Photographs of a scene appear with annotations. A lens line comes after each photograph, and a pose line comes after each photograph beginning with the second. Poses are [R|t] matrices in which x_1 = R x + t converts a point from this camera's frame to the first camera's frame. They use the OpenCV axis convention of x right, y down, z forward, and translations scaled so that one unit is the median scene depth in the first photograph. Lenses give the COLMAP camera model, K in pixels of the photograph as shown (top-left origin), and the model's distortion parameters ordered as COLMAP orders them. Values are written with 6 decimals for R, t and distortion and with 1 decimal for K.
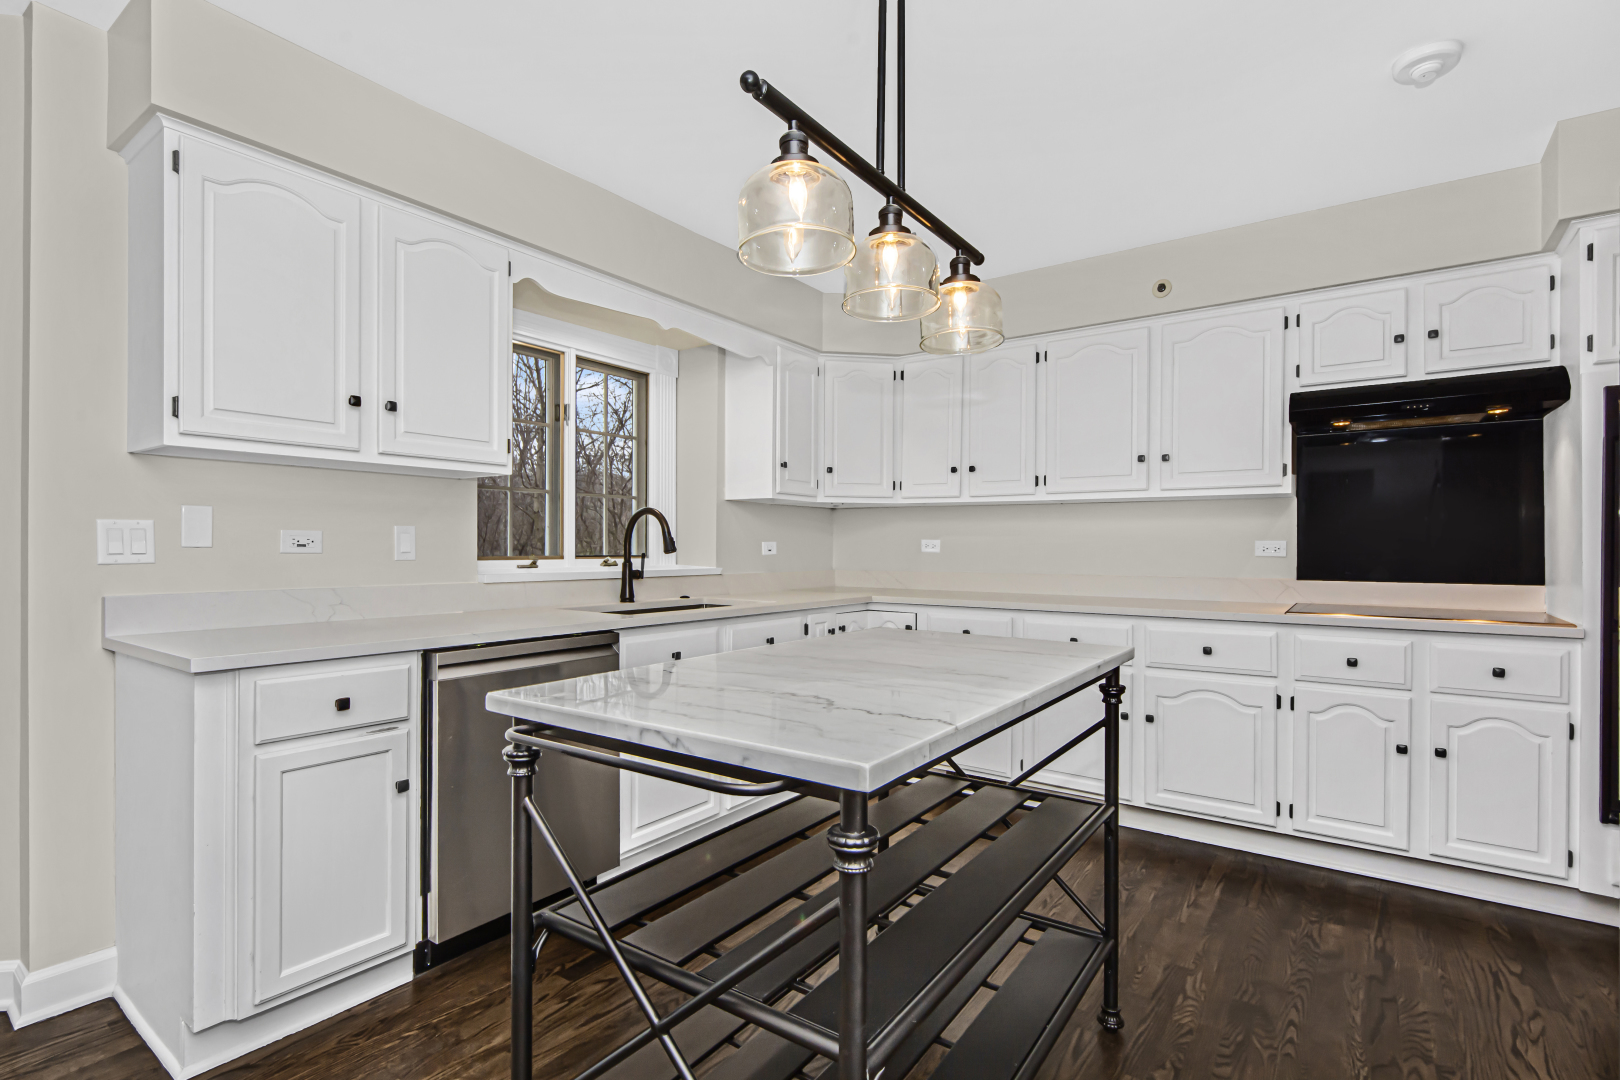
lens RADIAL K [[778.6, 0, 810.4], [0, 778.6, 545.0], [0, 0, 1]] dist [-0.000490, 0.000164]
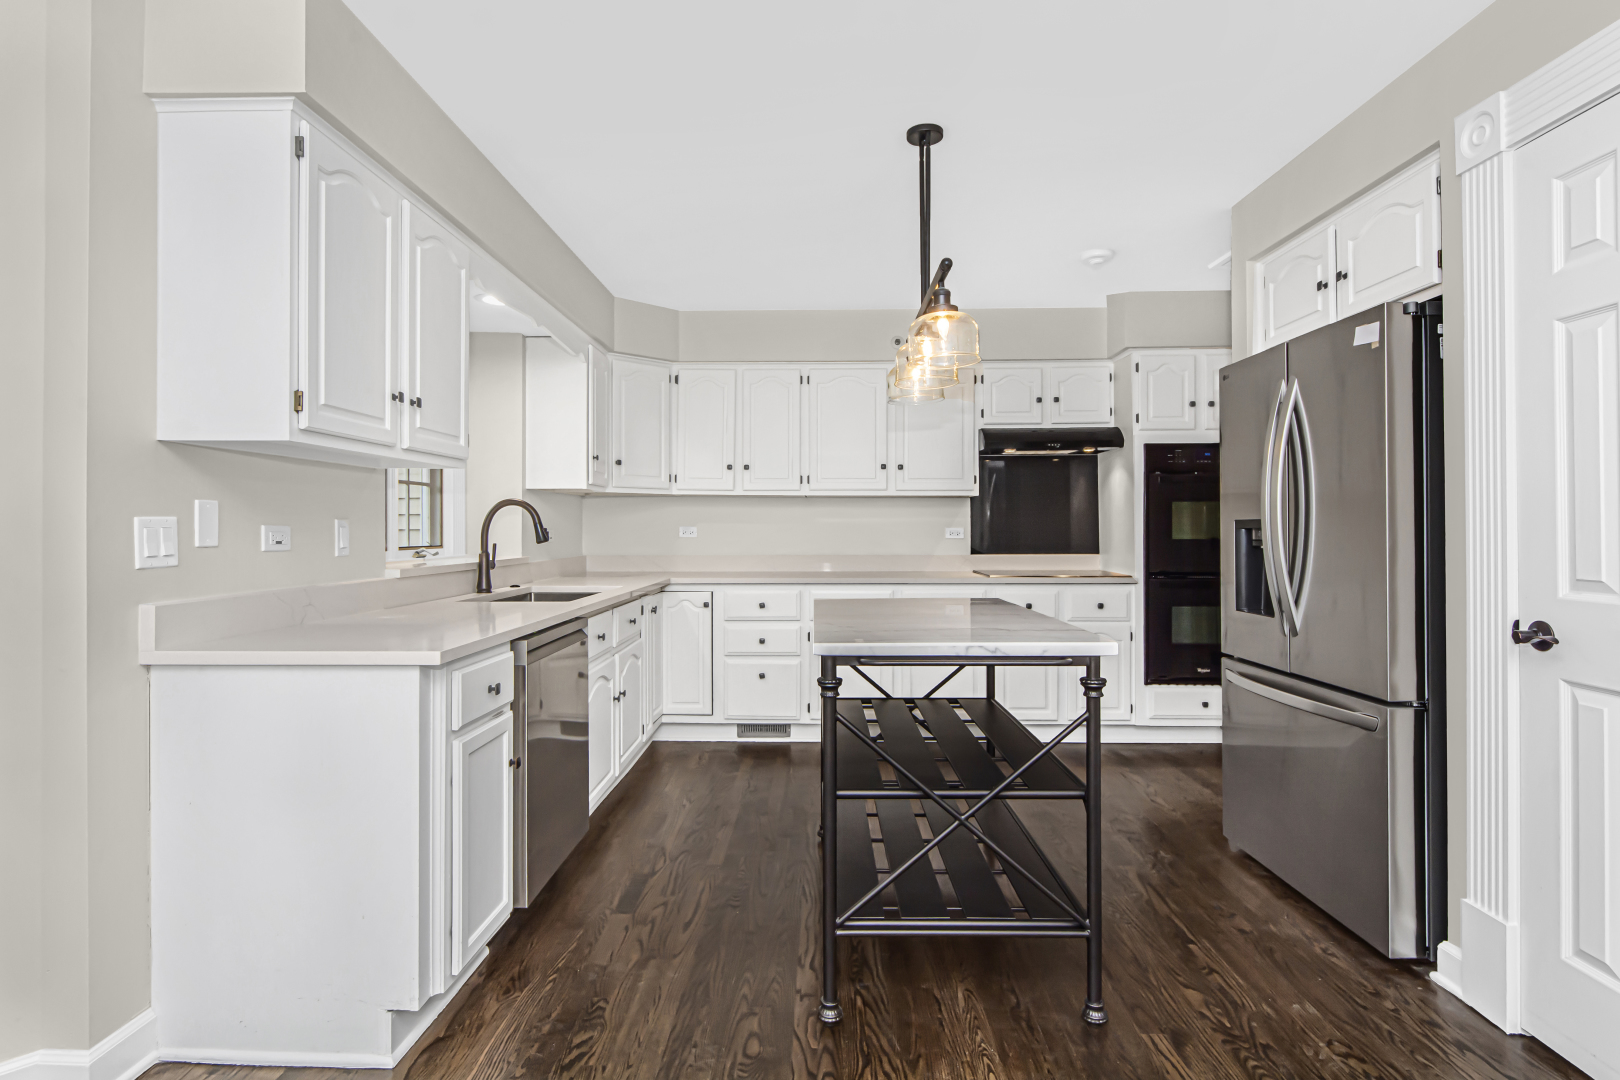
lens RADIAL K [[823.1, 0, 815.9], [0, 823.1, 522.8], [0, 0, 1]] dist [-0.000270, -0.000009]
pose [[0.824310, -0.002389, 0.566134, -0.498666], [0.003896, 0.999991, -0.001453, -0.013706], [-0.566125, 0.003404, 0.824312, -0.104959]]
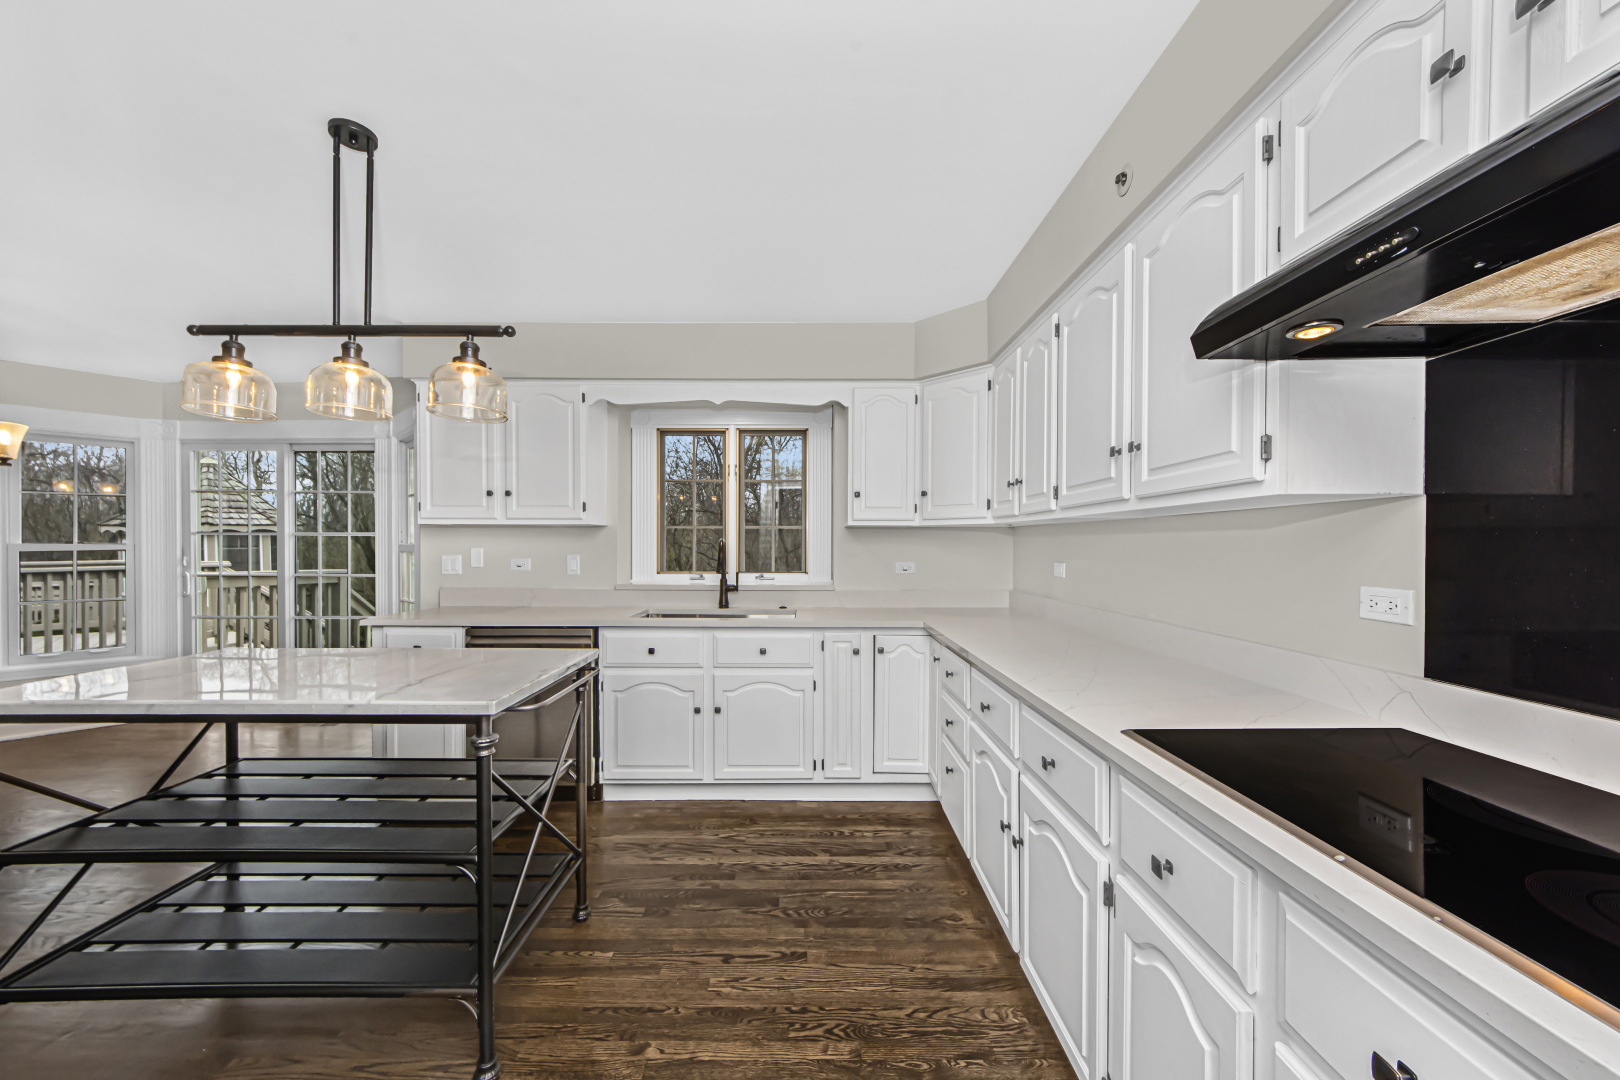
lens RADIAL K [[611.6, 0, 810.0], [0, 611.6, 540.0], [0, 0, 1]] dist [0.002259, 0.000190]
pose [[0.578927, -0.010128, -0.815316, 0.746255], [0.000966, 0.999931, -0.011736, -0.033583], [0.815379, 0.006006, 0.578897, 0.526191]]
